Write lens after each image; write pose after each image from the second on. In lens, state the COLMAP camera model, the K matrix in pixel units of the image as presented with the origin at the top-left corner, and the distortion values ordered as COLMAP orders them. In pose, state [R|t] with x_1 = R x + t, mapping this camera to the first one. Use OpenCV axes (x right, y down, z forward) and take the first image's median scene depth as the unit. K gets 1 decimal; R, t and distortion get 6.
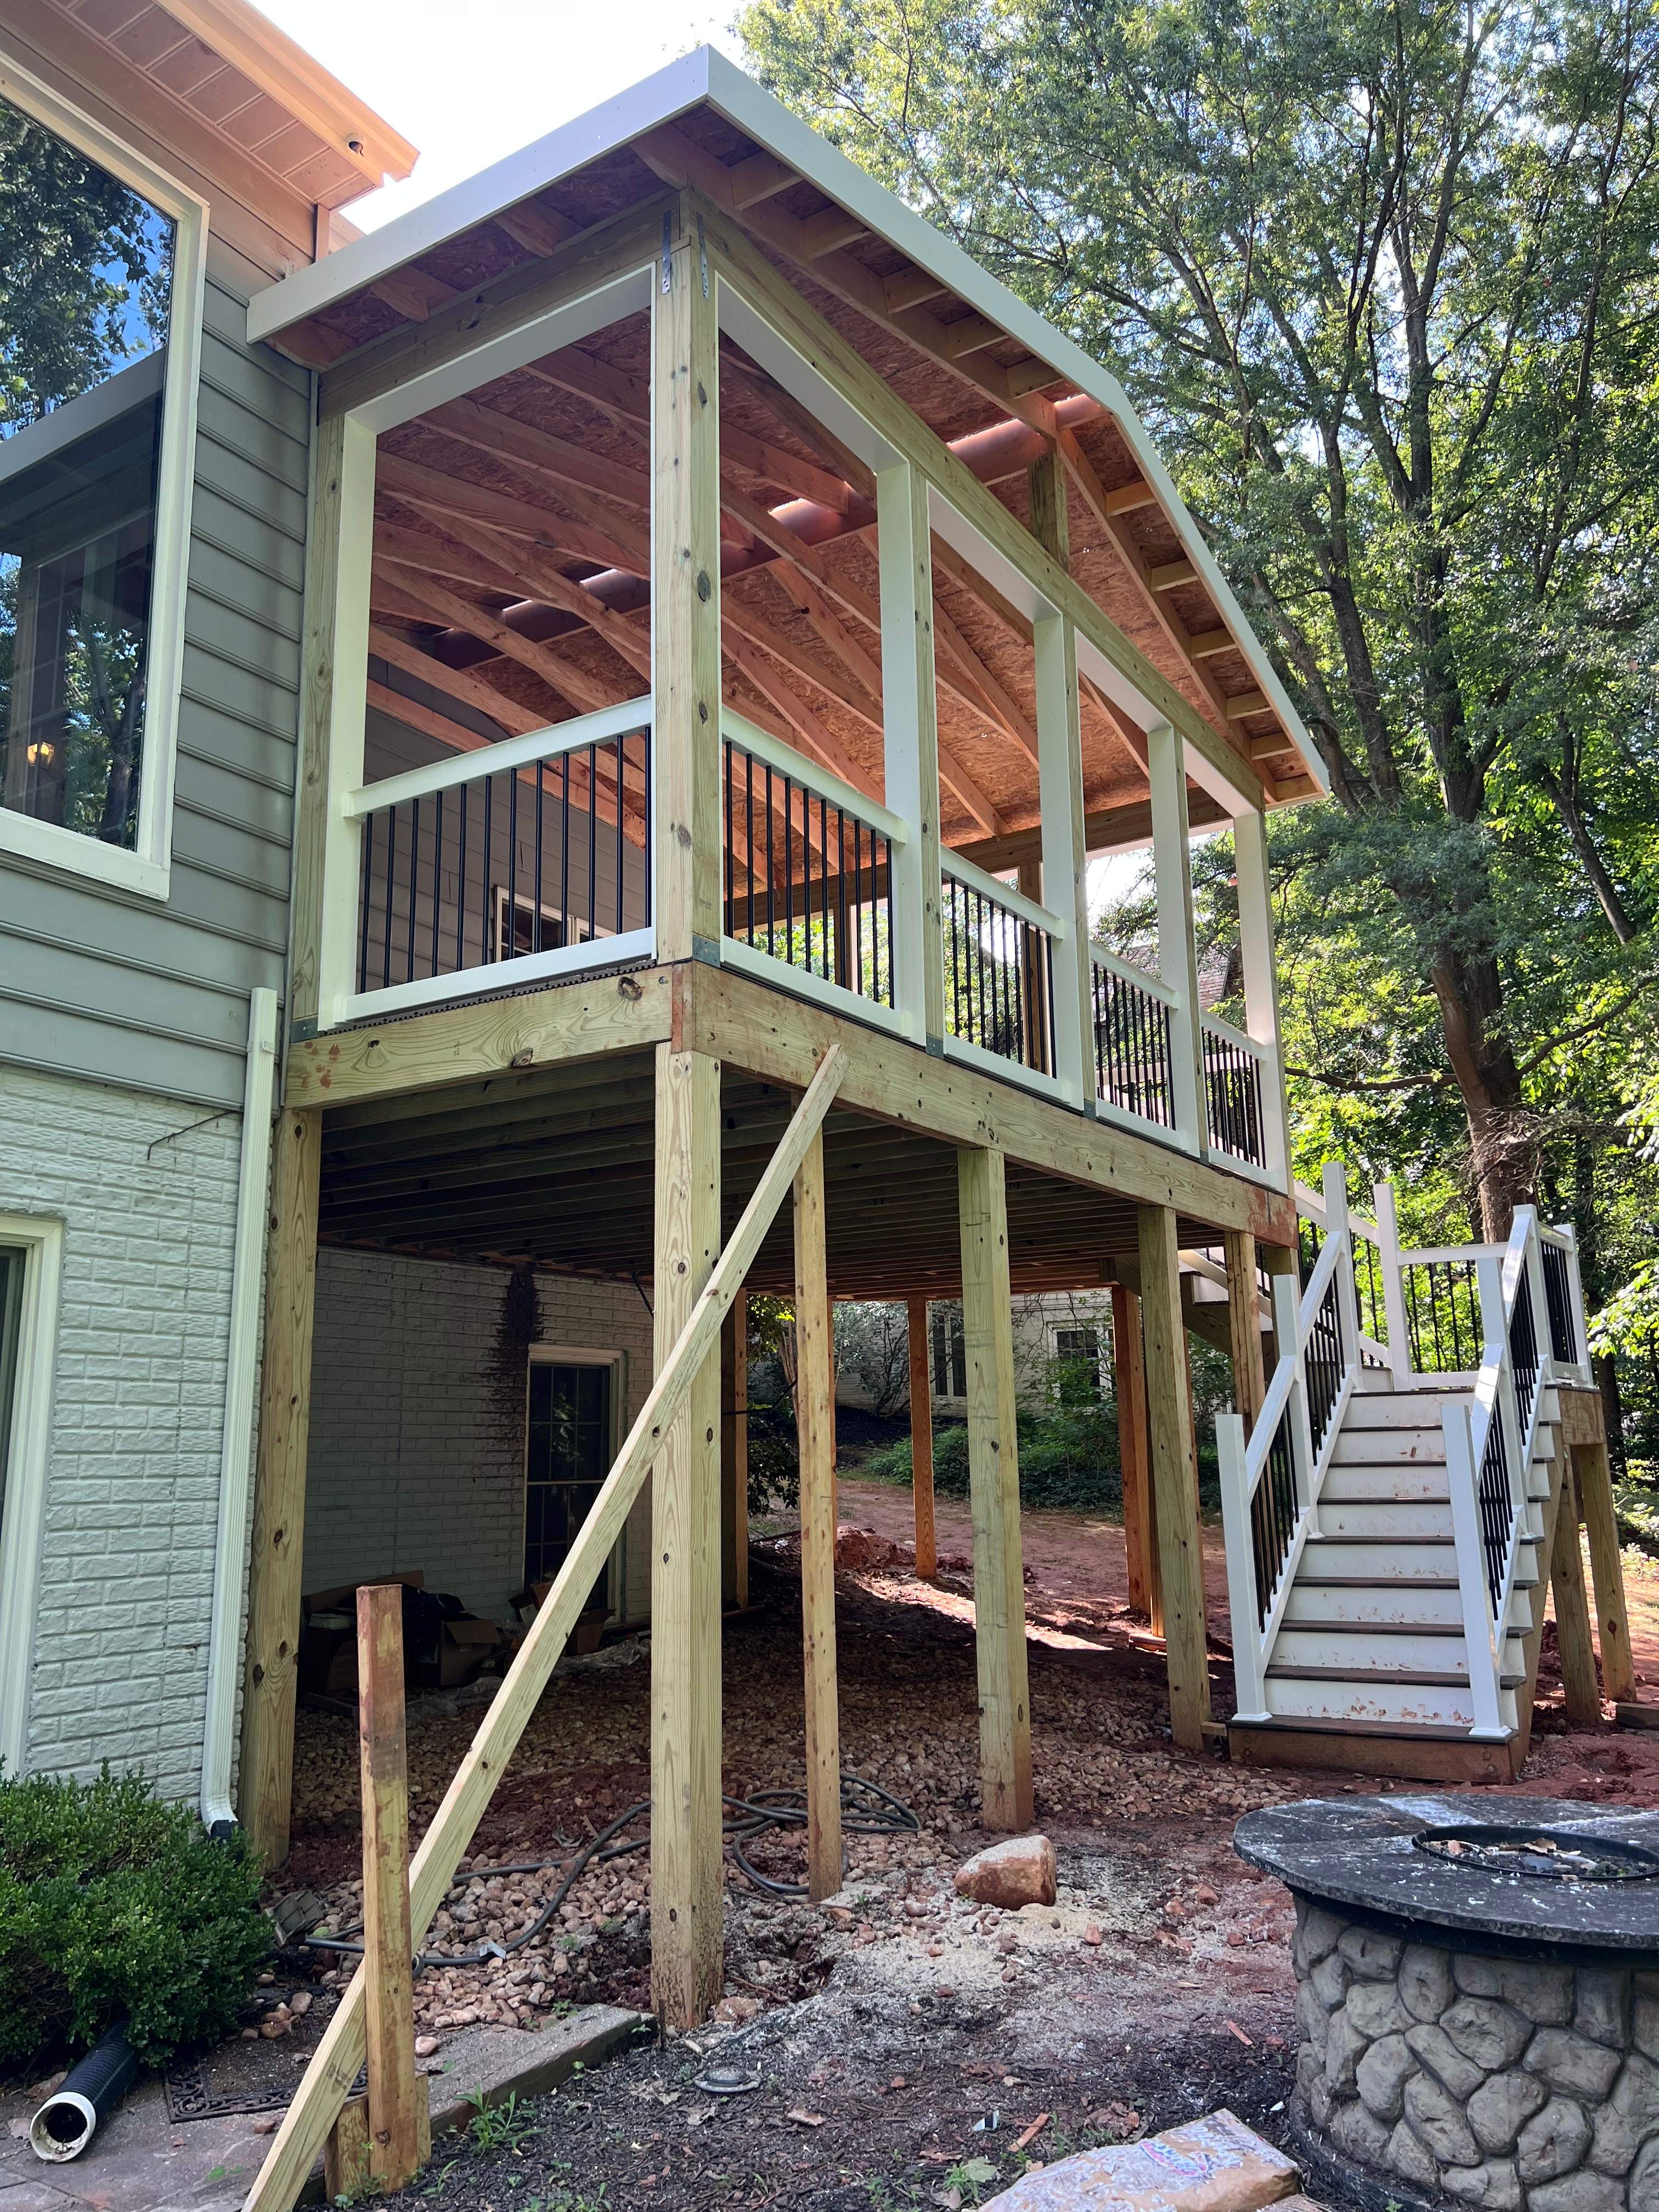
lens RADIAL K [[1668.6, 0, 834.6], [0, 1668.6, 1128.1], [0, 0, 1]] dist [0.059781, -0.069329]
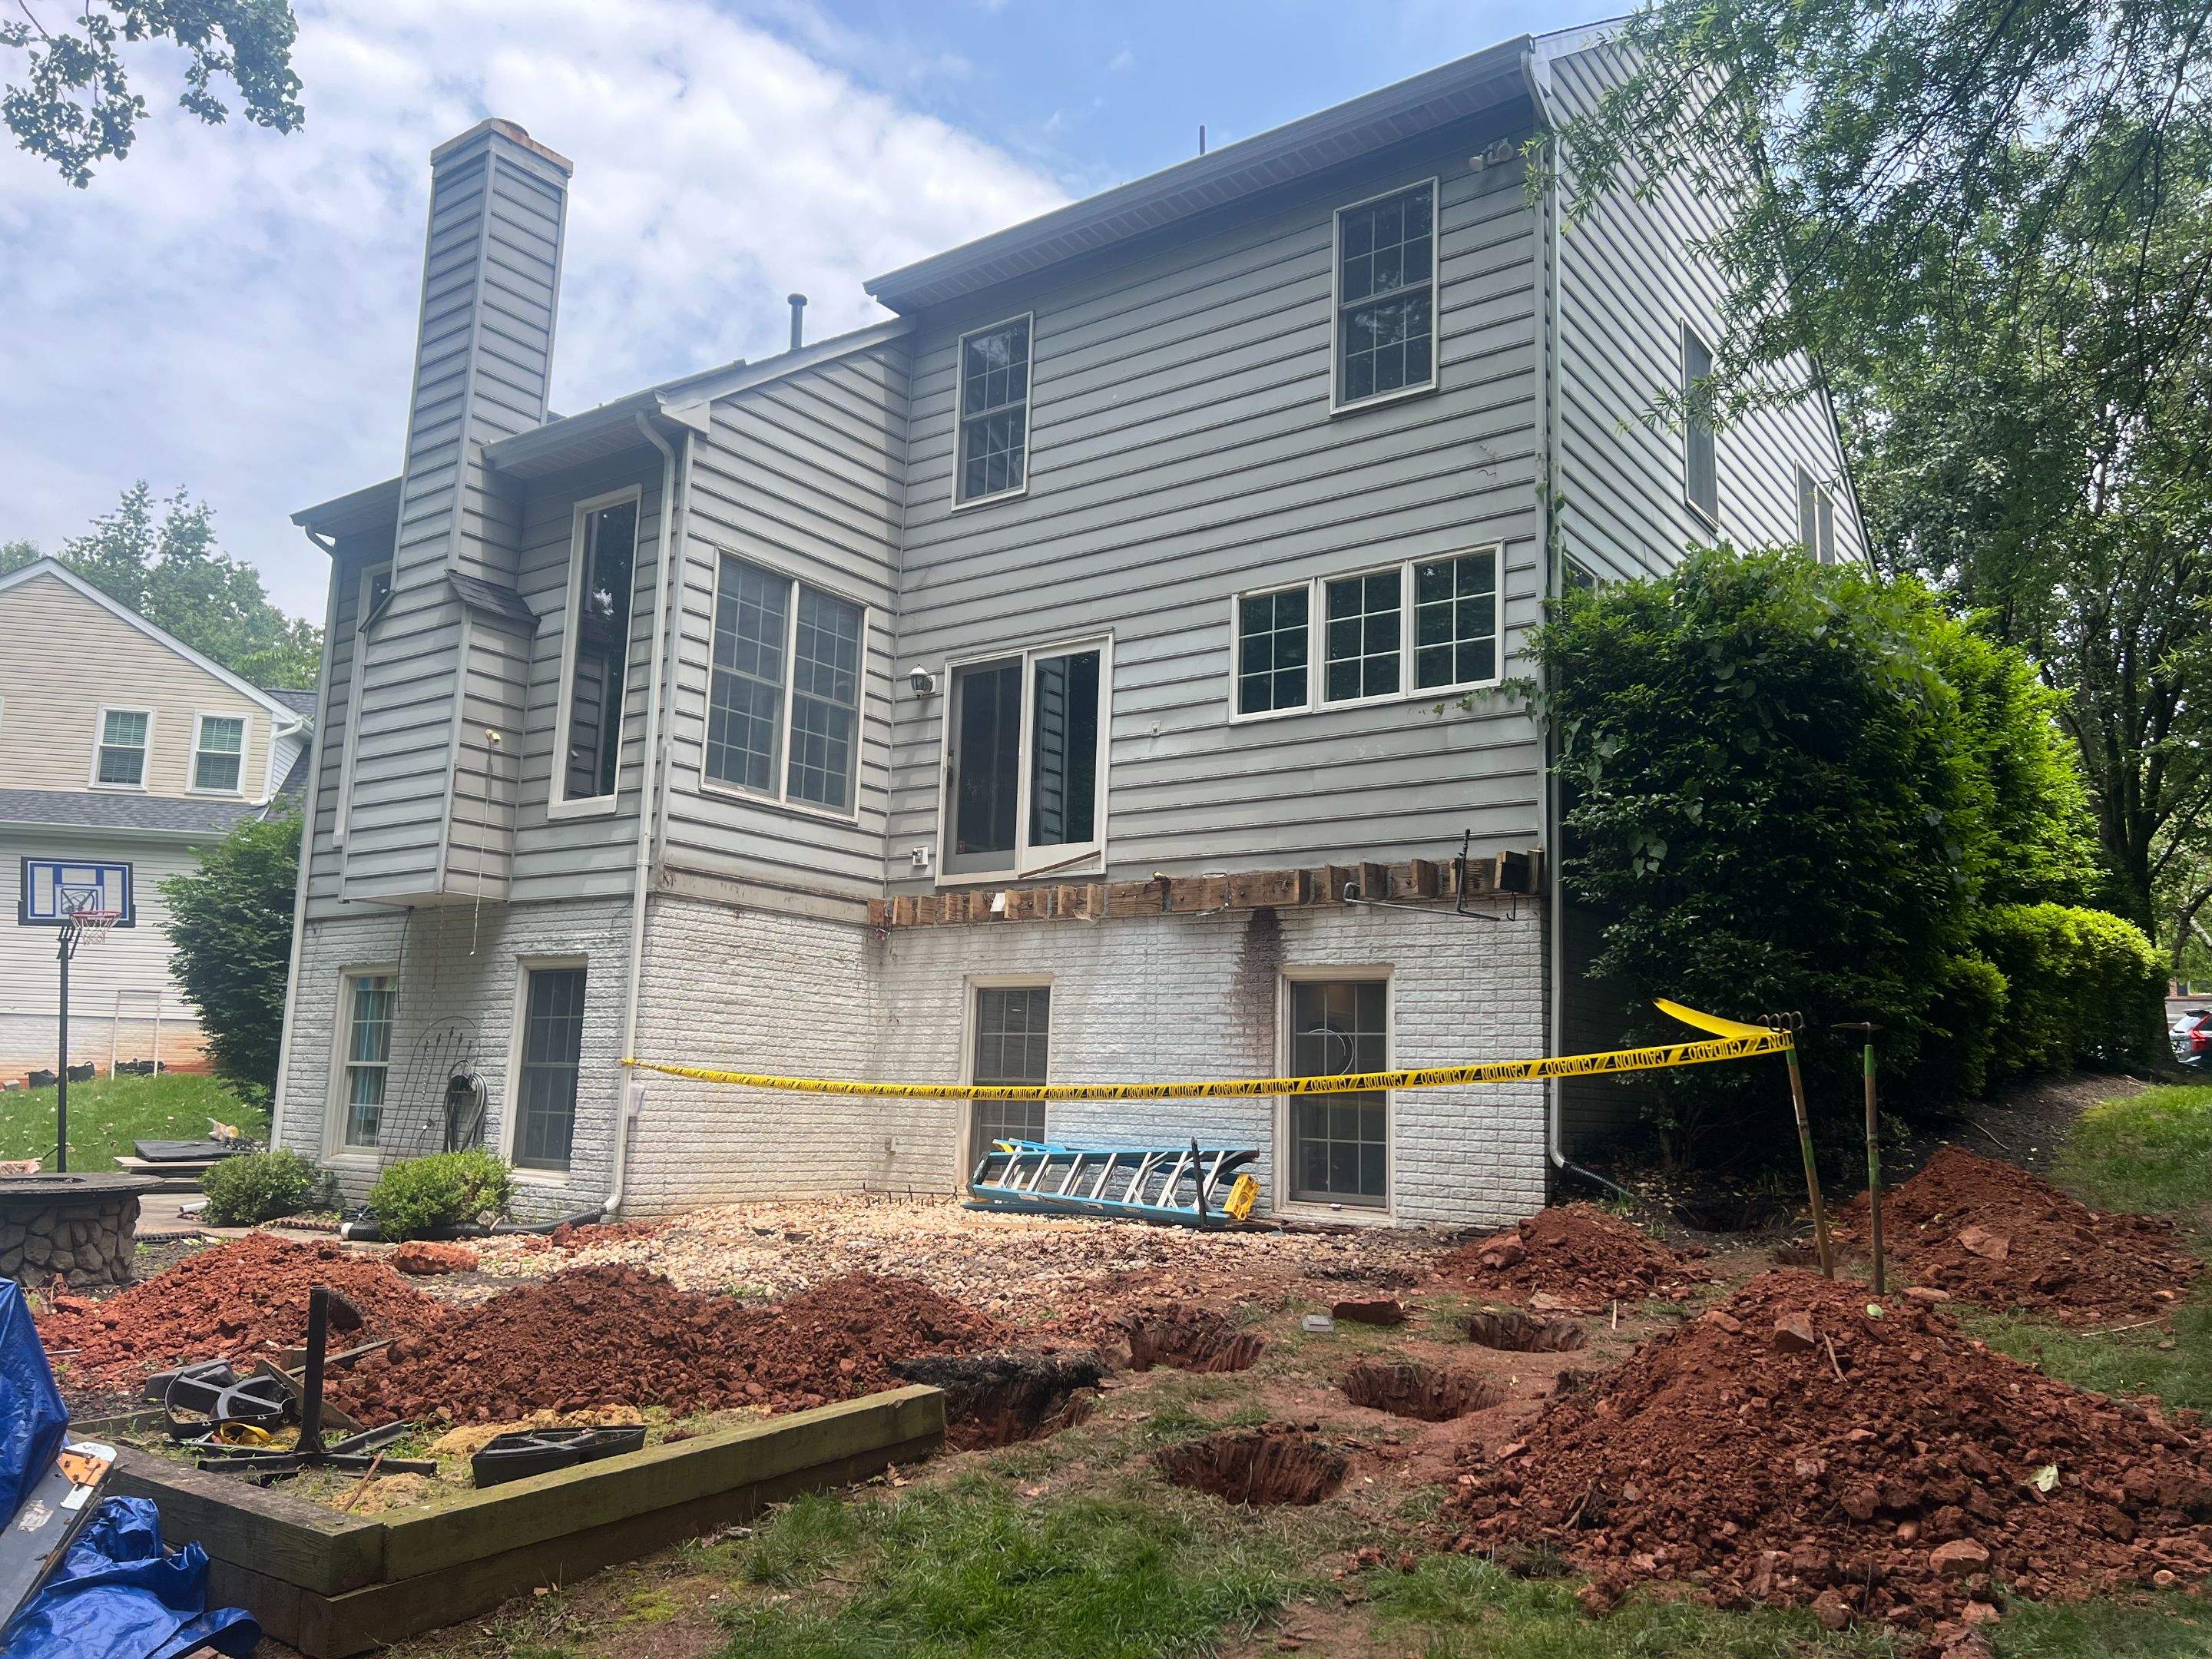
lens RADIAL K [[1700.9, 0, 1079.0], [0, 1700.9, 836.2], [0, 0, 1]] dist [0.122772, -0.118585]
pose [[-0.099759, -0.144241, -0.984501, 1.834220], [0.168226, 0.972748, -0.159565, 0.375648], [0.980688, -0.181537, -0.072775, 1.760851]]
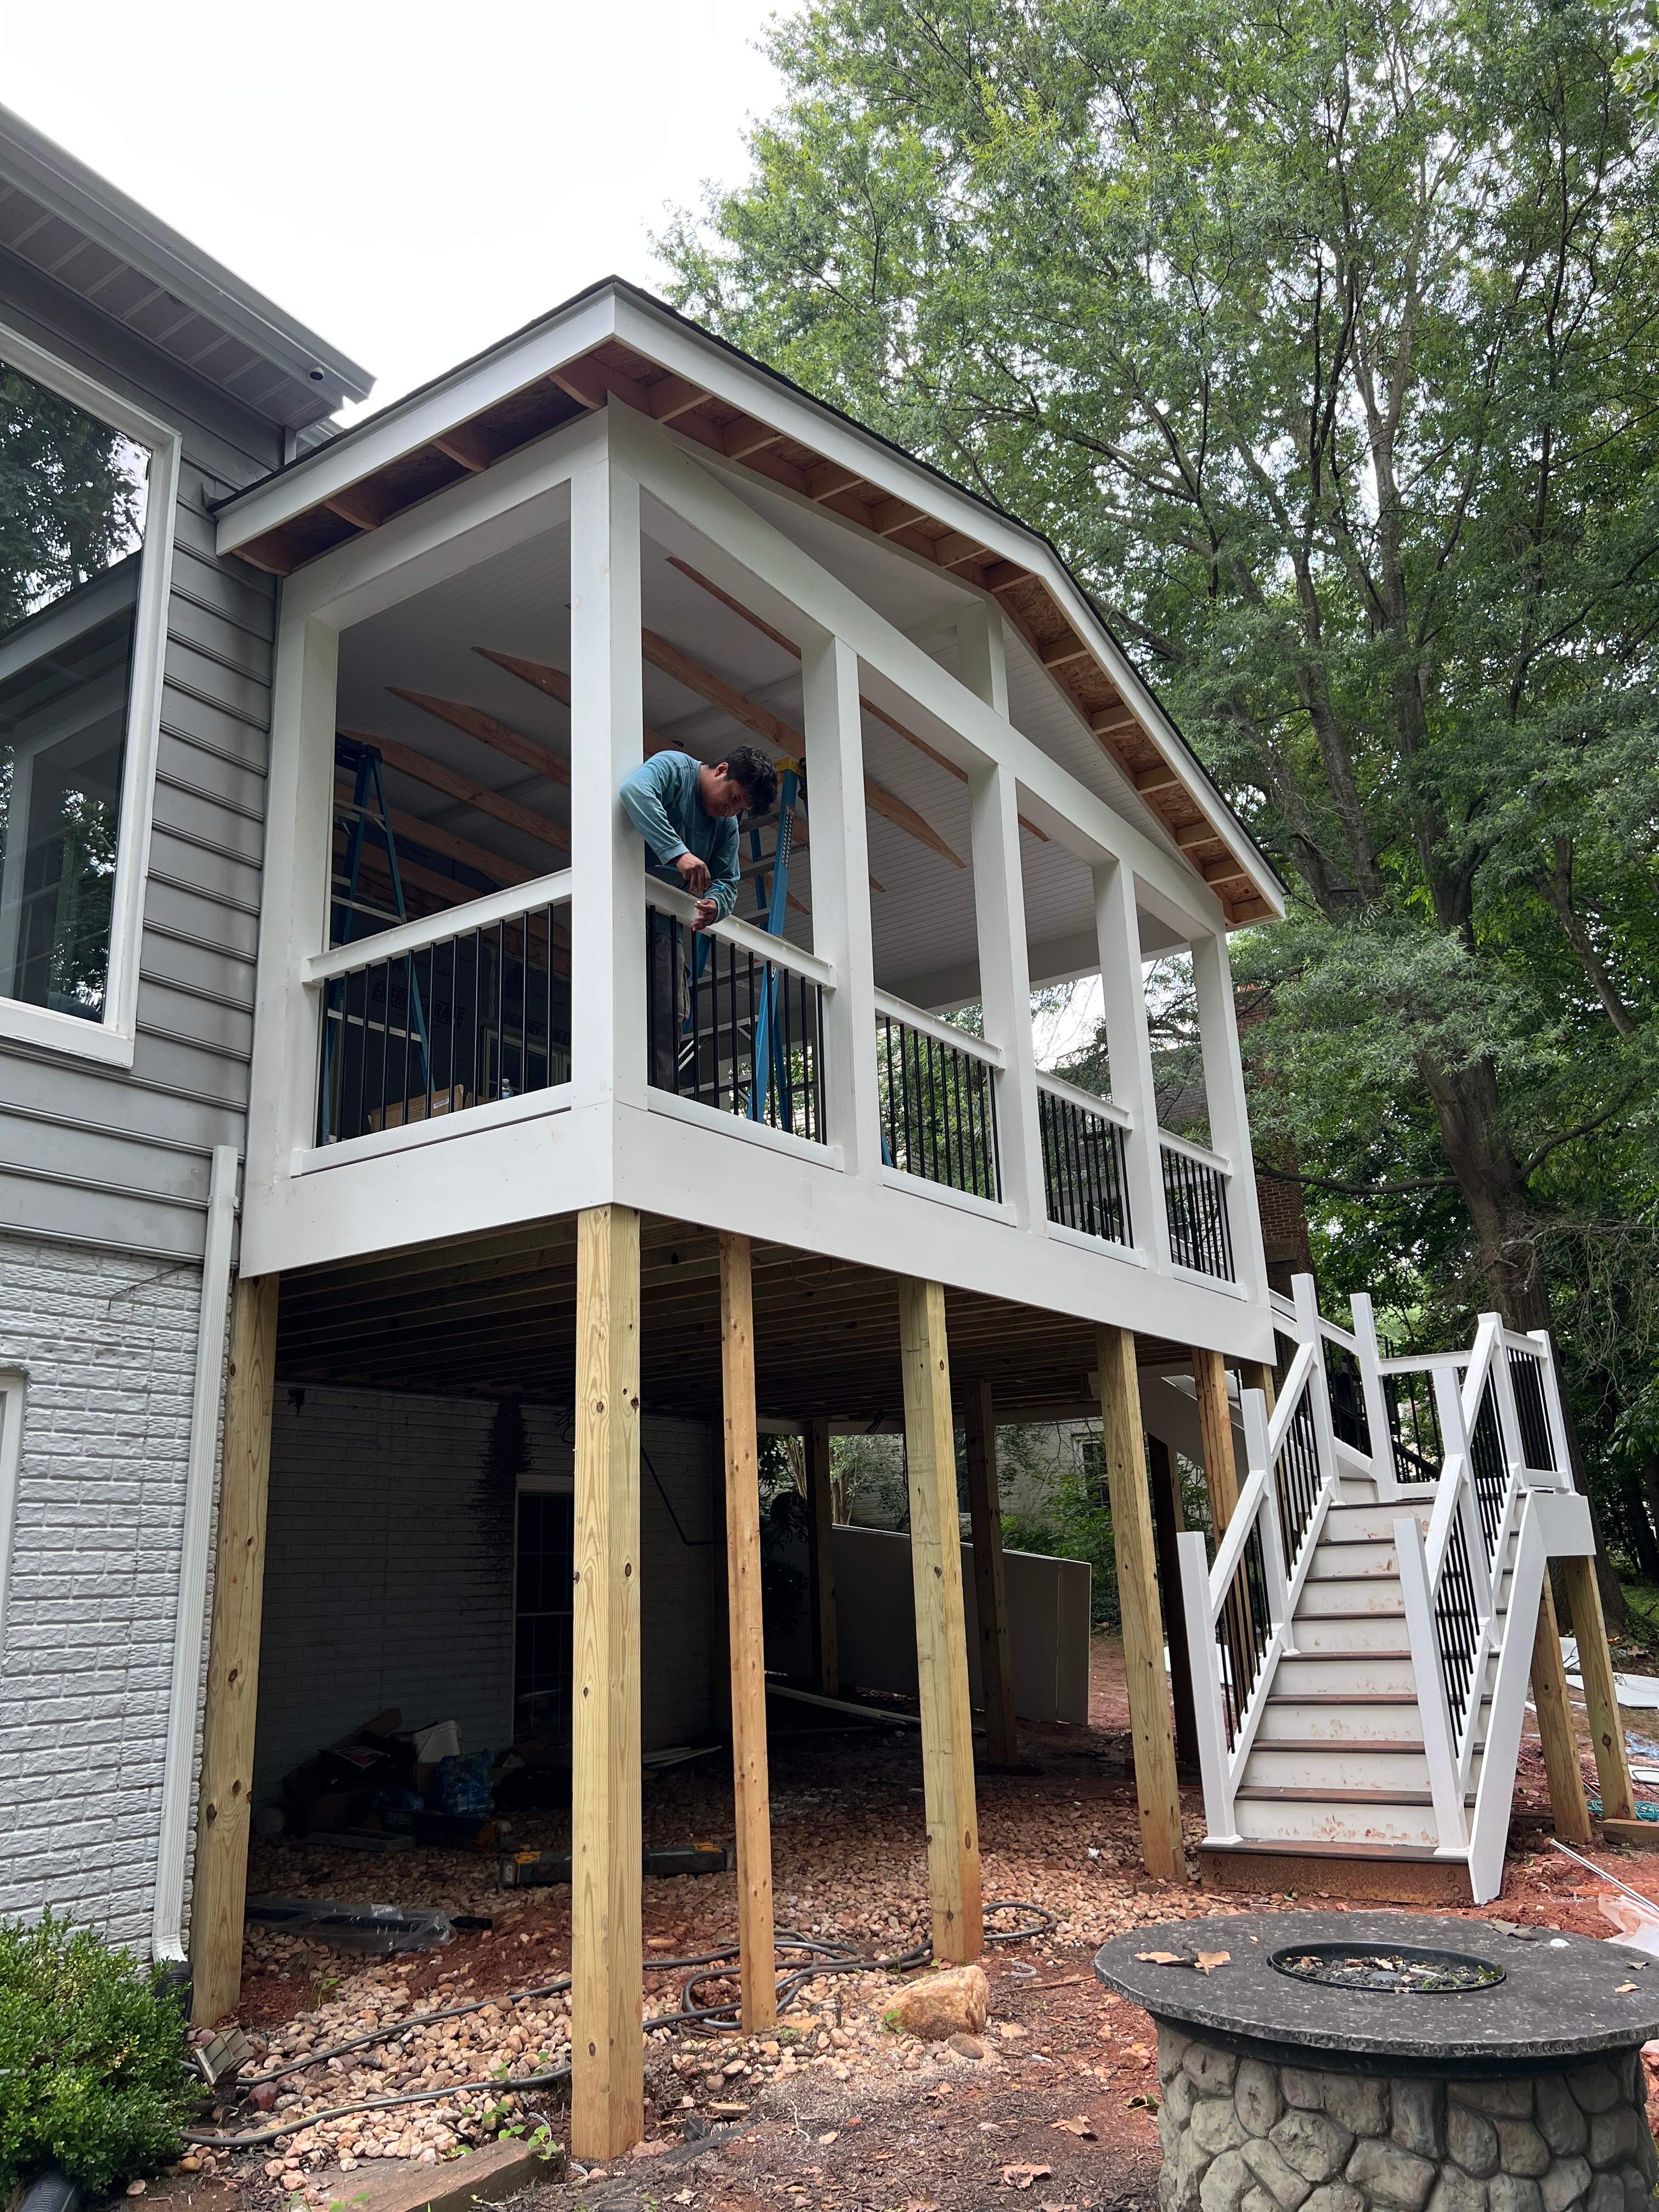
lens RADIAL K [[1670.6, 0, 829.5], [0, 1670.6, 1106.0], [0, 0, 1]] dist [0.065953, -0.079688]
pose [[0.999285, -0.028029, -0.025359, 0.071513], [0.025938, 0.996512, -0.079318, -0.014614], [0.027494, 0.078603, 0.996527, -0.051803]]
